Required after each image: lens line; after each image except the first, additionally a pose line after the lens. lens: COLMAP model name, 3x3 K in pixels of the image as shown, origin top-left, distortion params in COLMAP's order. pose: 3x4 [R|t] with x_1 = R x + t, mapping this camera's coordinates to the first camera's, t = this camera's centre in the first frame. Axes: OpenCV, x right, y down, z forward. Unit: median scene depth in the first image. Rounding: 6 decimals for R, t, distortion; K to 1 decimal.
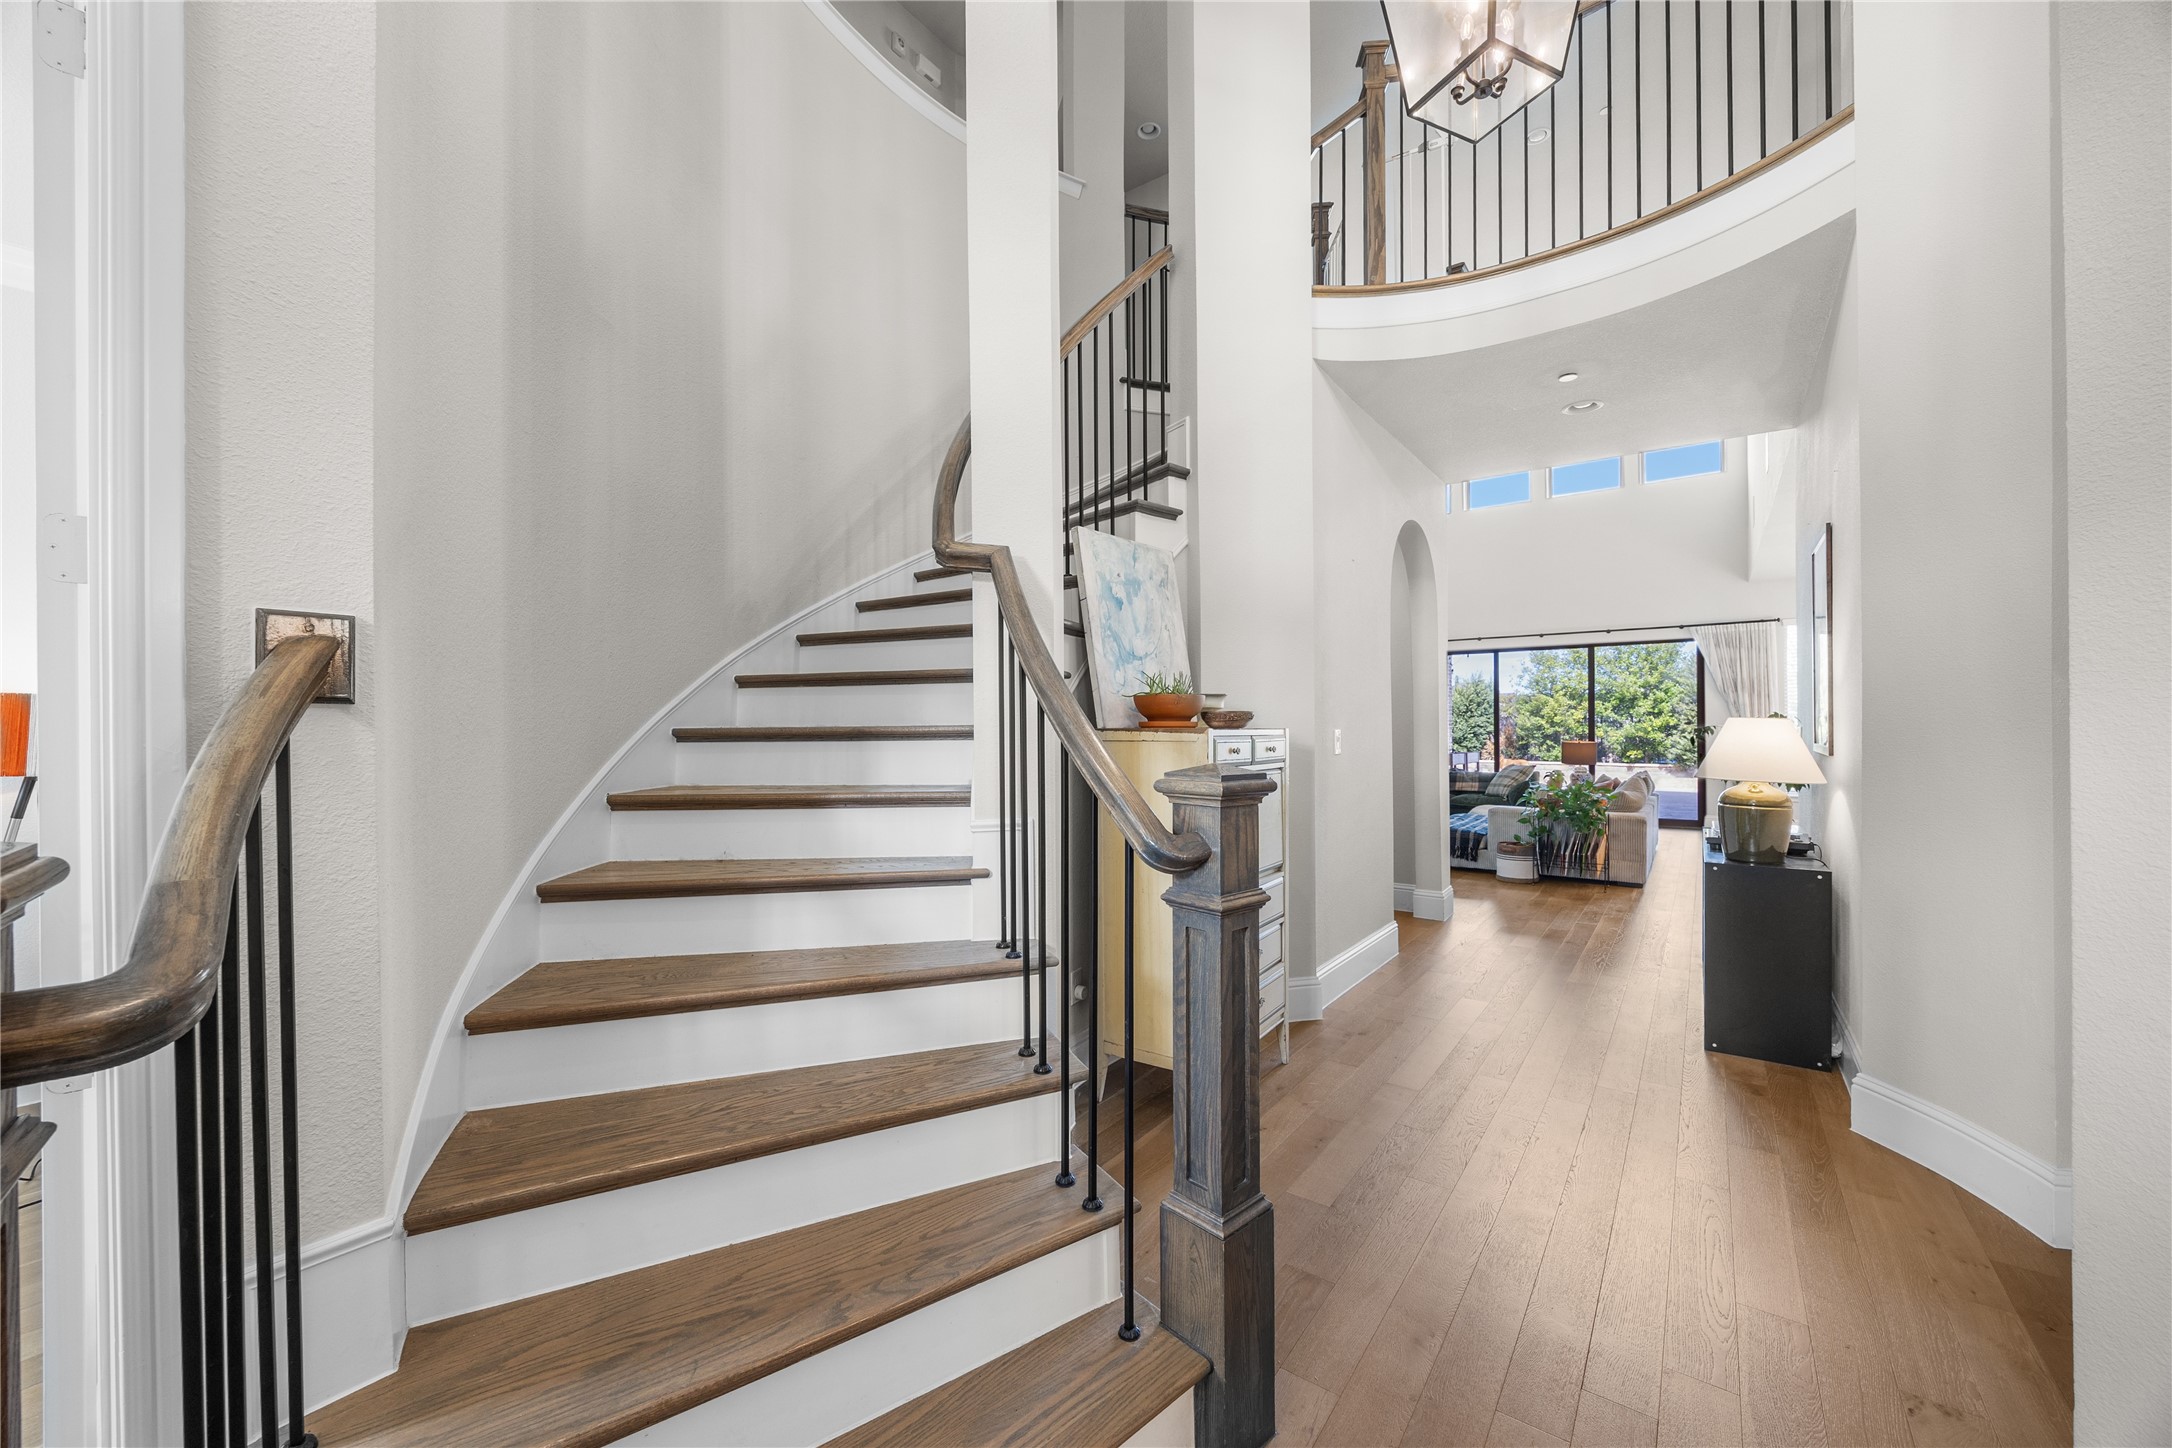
lens RADIAL K [[821.1, 0, 1093.8], [0, 821.1, 732.2], [0, 0, 1]] dist [-0.002045, -0.000508]
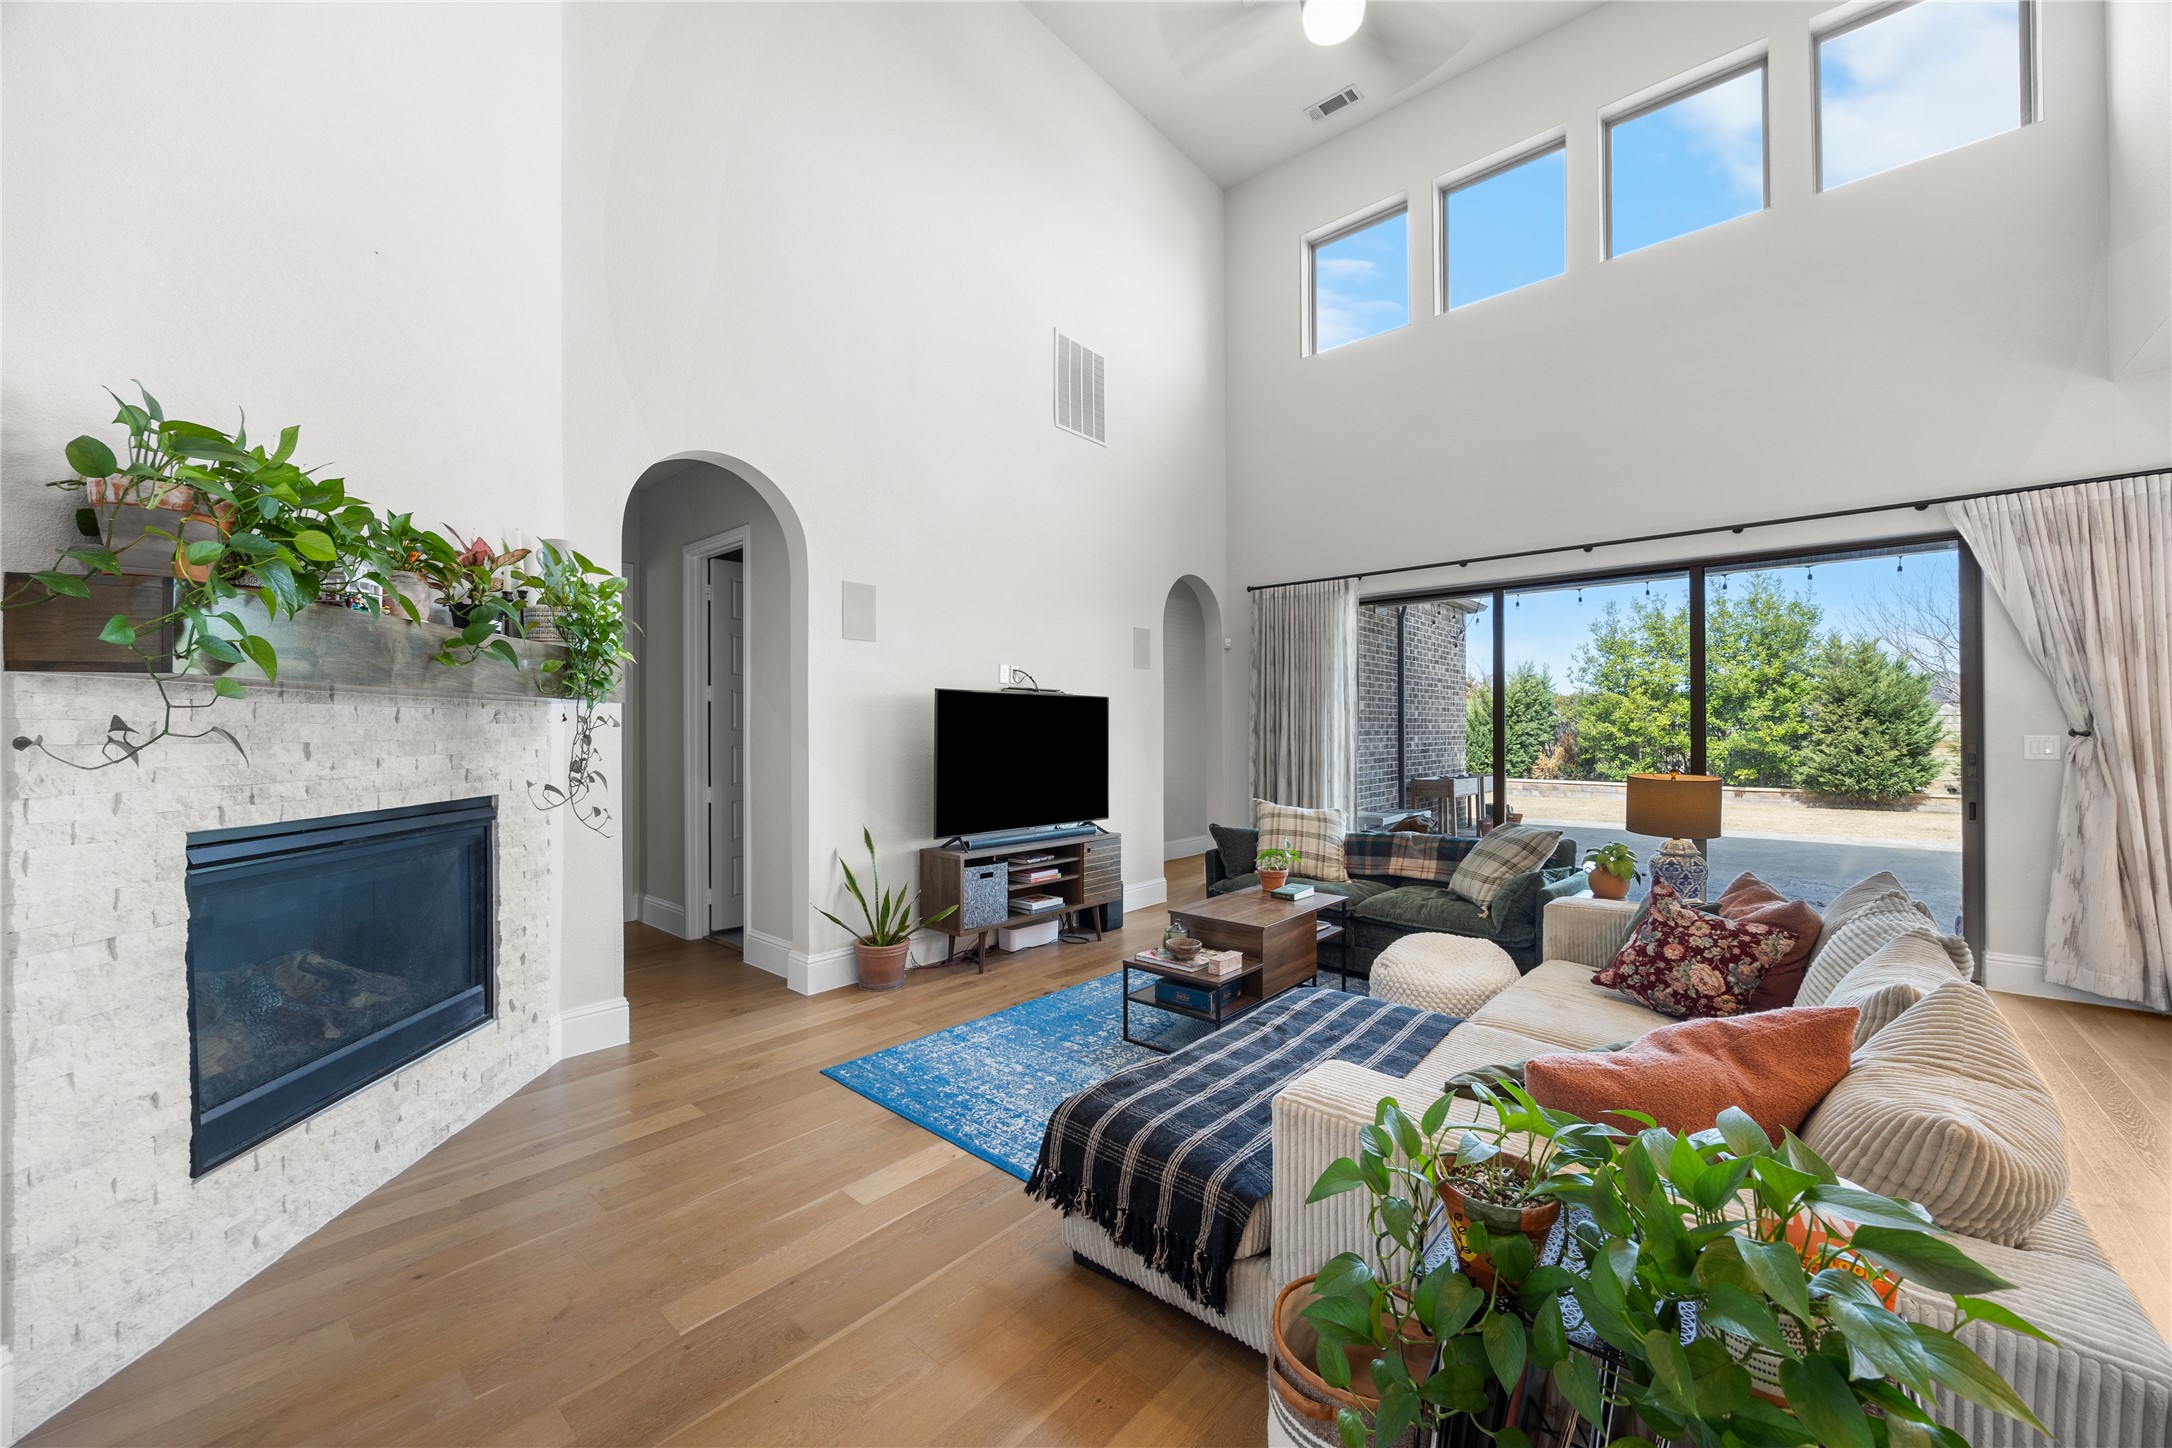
lens RADIAL K [[821.1, 0, 1093.8], [0, 821.1, 732.2], [0, 0, 1]] dist [-0.002045, -0.000508]
pose [[0.997385, 0.003207, -0.072206, 0.139409], [-0.003797, 0.999960, -0.008041, -0.002260], [0.072178, 0.008294, 0.997357, 0.239015]]
